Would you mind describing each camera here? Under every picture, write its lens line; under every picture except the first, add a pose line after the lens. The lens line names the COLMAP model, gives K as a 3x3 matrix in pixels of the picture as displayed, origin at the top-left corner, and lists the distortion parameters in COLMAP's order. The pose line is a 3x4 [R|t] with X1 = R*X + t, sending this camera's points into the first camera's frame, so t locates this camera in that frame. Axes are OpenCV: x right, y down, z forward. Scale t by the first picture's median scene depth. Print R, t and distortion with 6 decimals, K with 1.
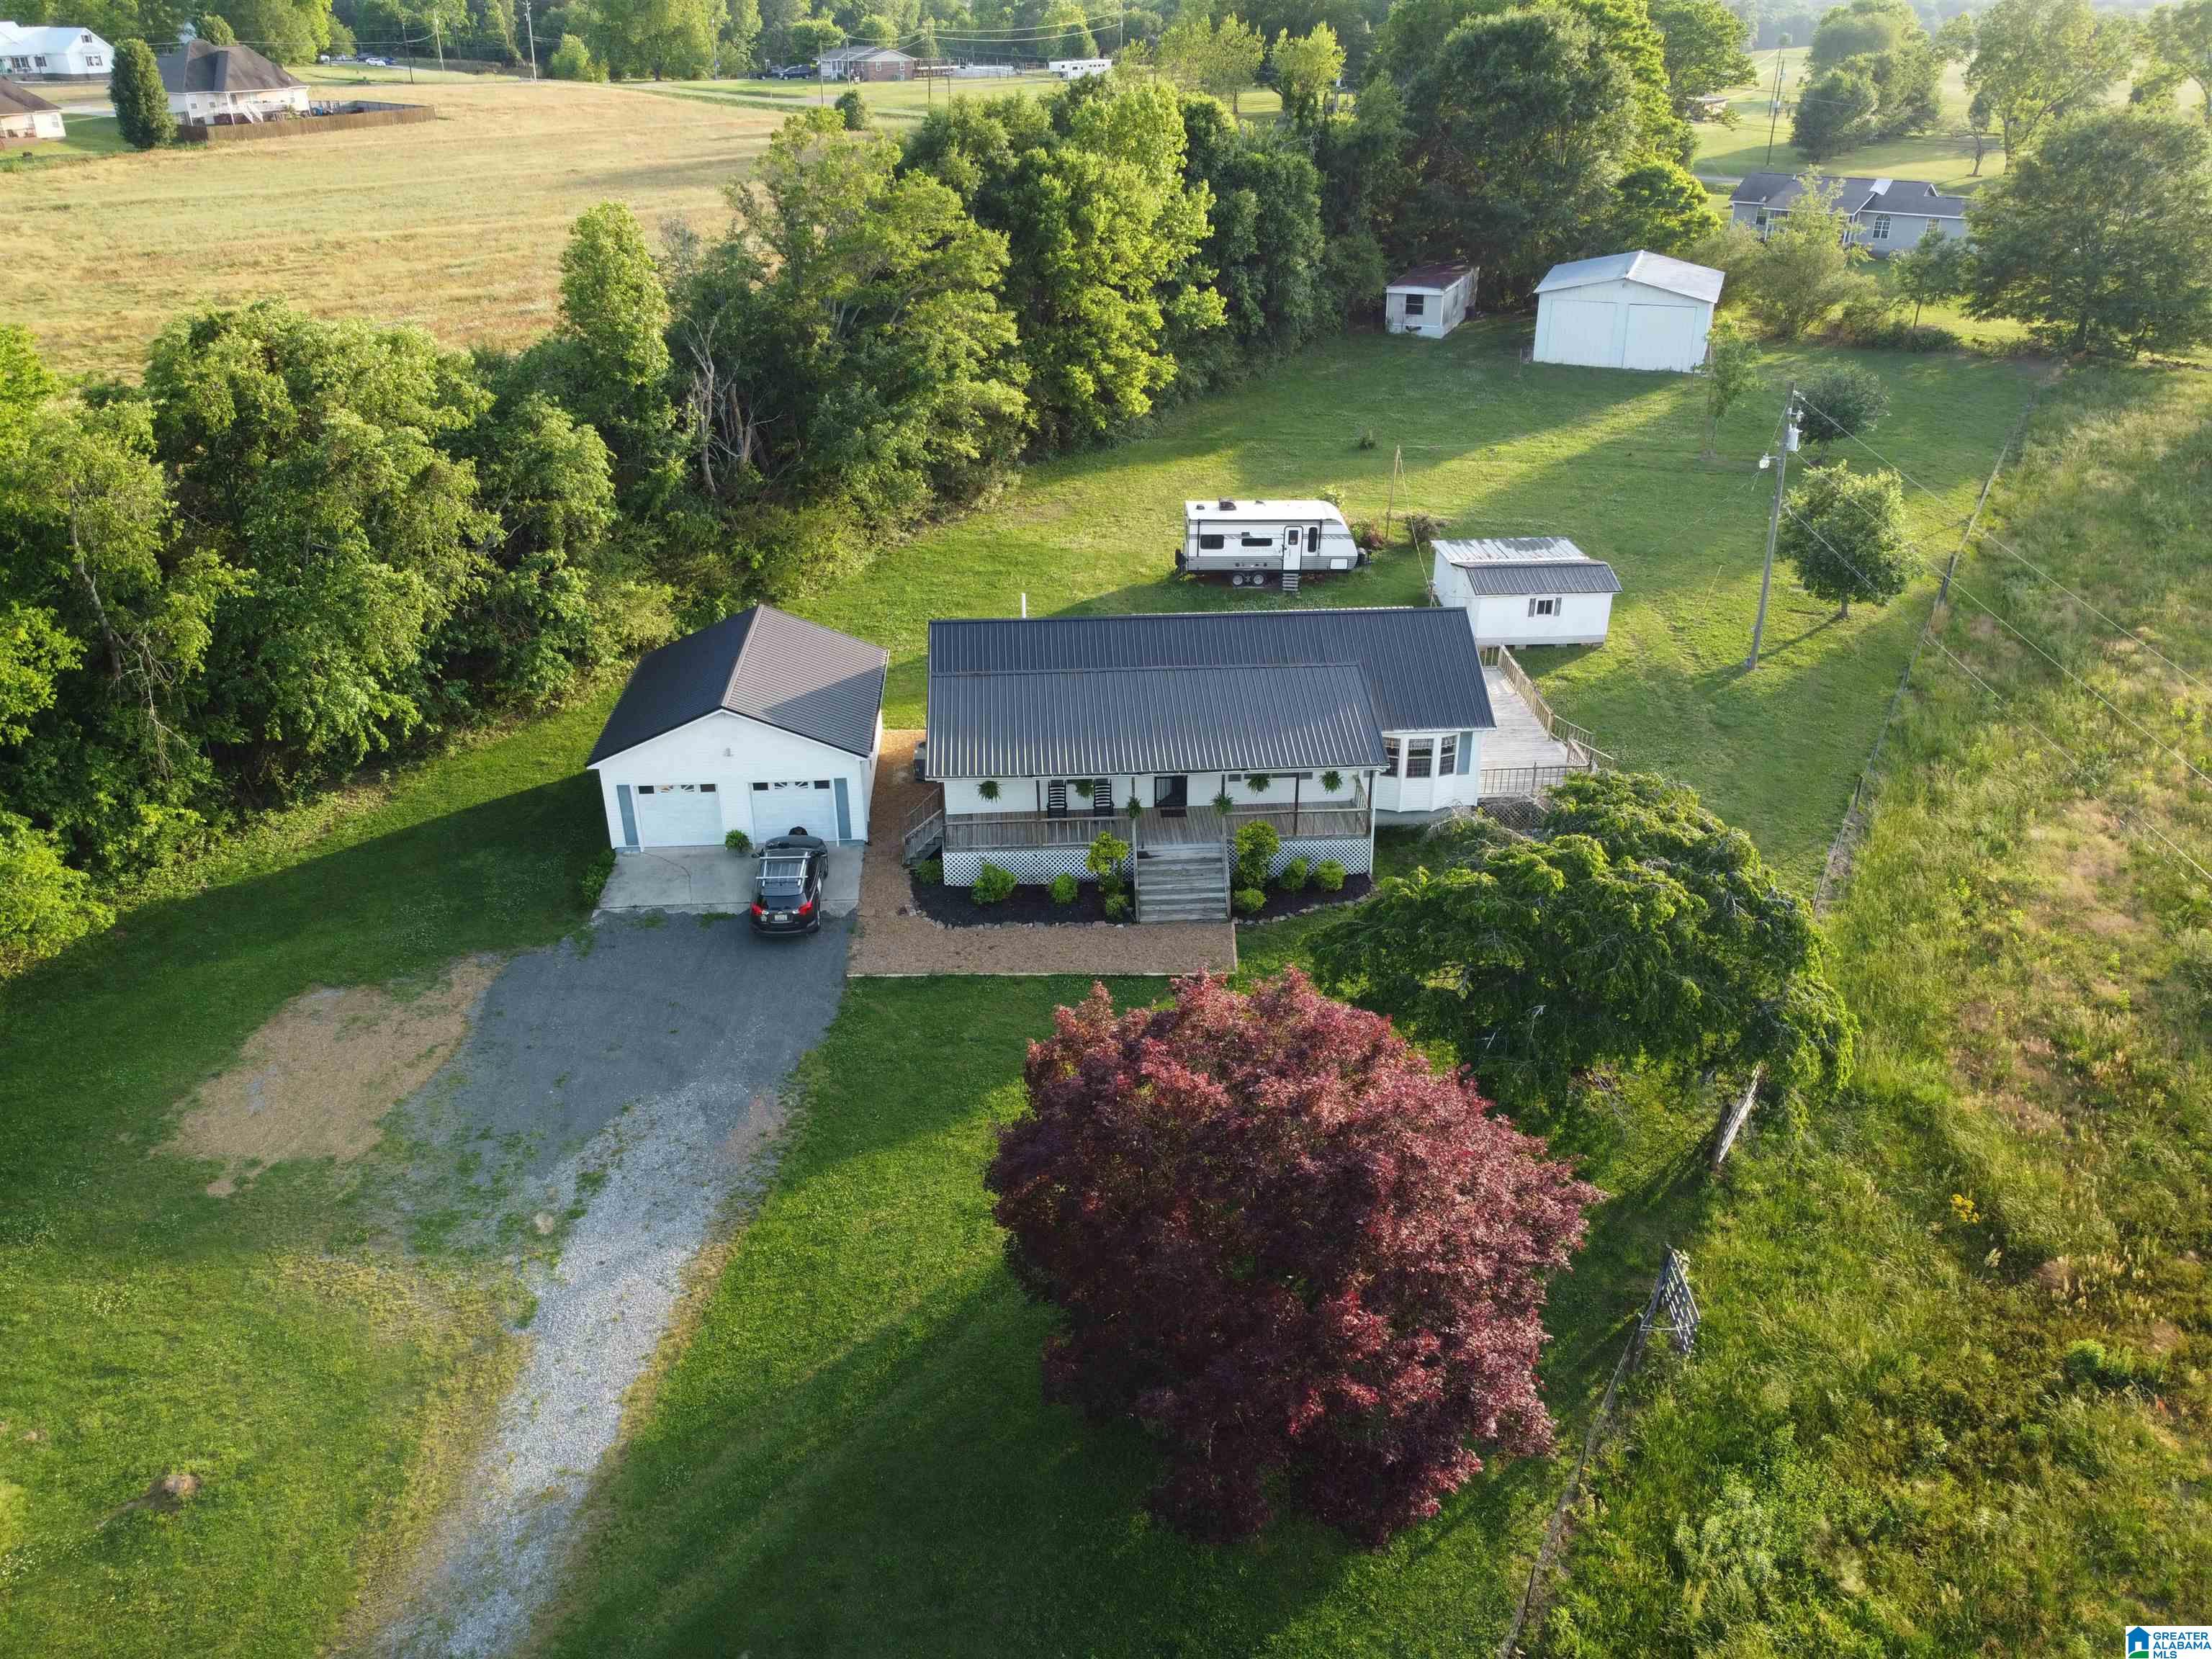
lens RADIAL K [[1677.5, 0, 1109.3], [0, 1677.5, 821.2], [0, 0, 1]] dist [-0.012115, 0.011118]
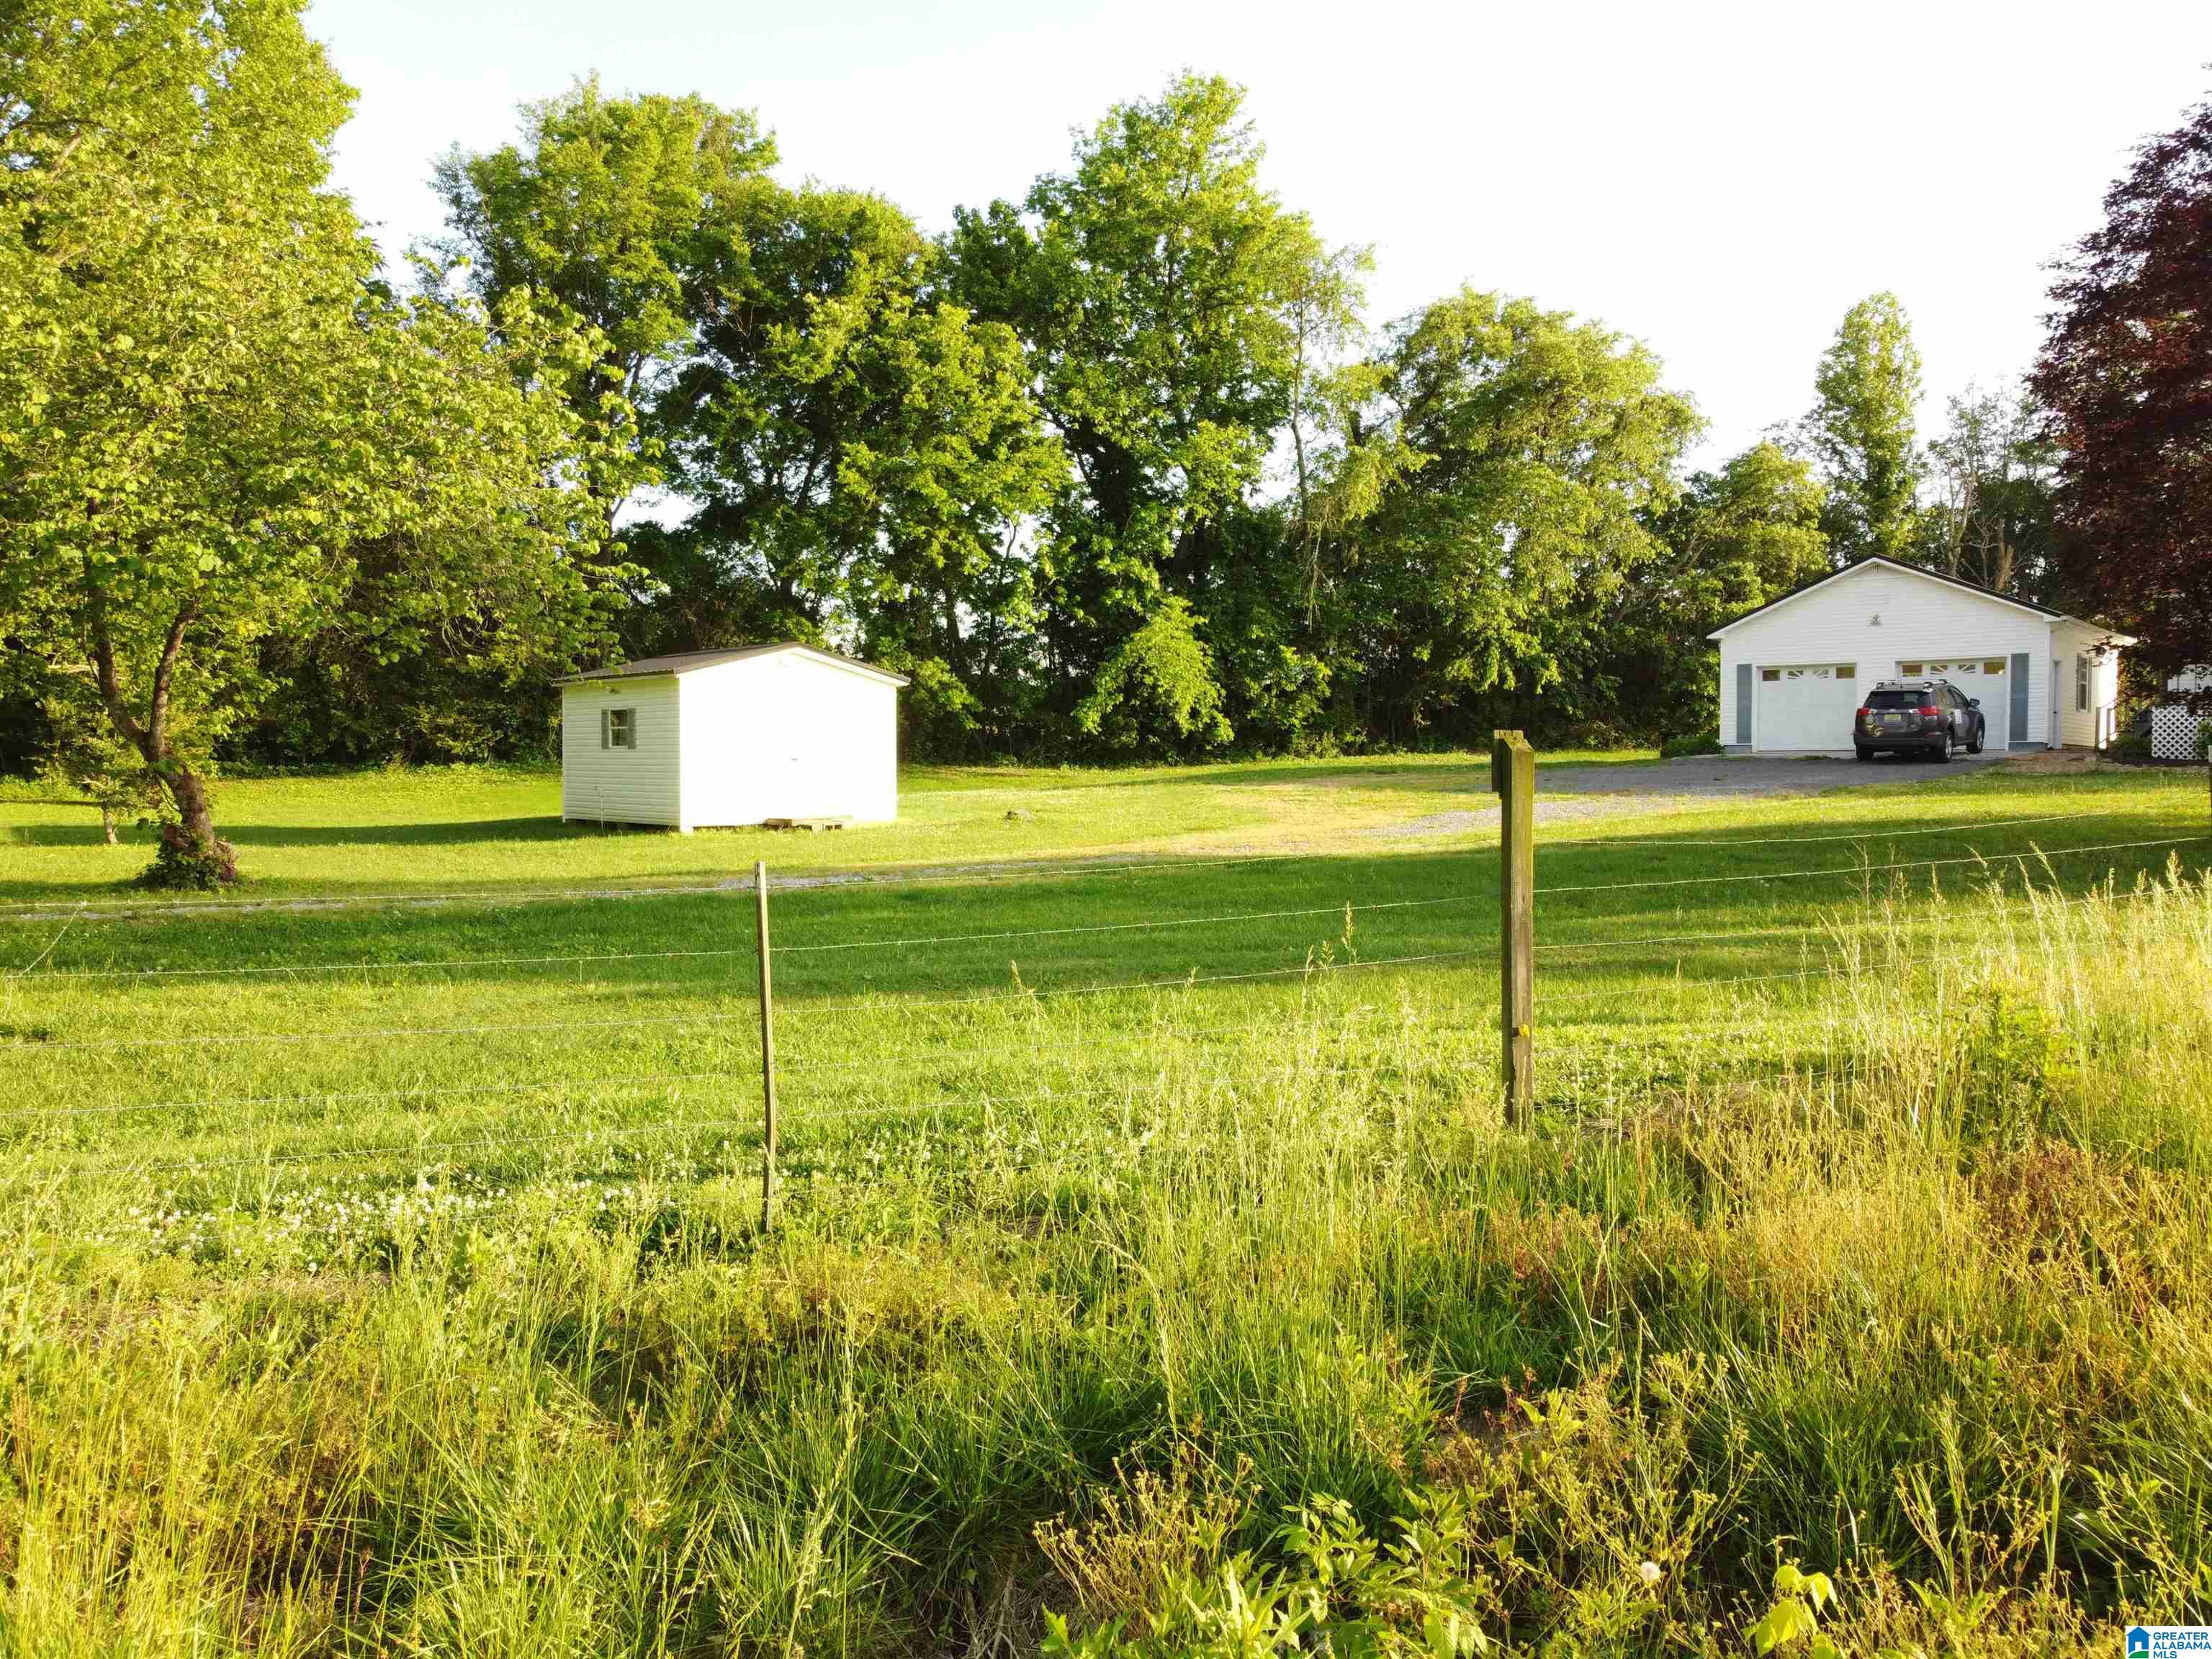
lens RADIAL K [[1677.5, 0, 1114.5], [0, 1677.5, 825.7], [0, 0, 1]] dist [-0.012115, 0.011118]
pose [[0.724730, 0.027535, -0.688483, 0.073126], [-0.313661, 0.902852, -0.294066, 0.410131], [0.613501, 0.429068, 0.662961, 0.258162]]
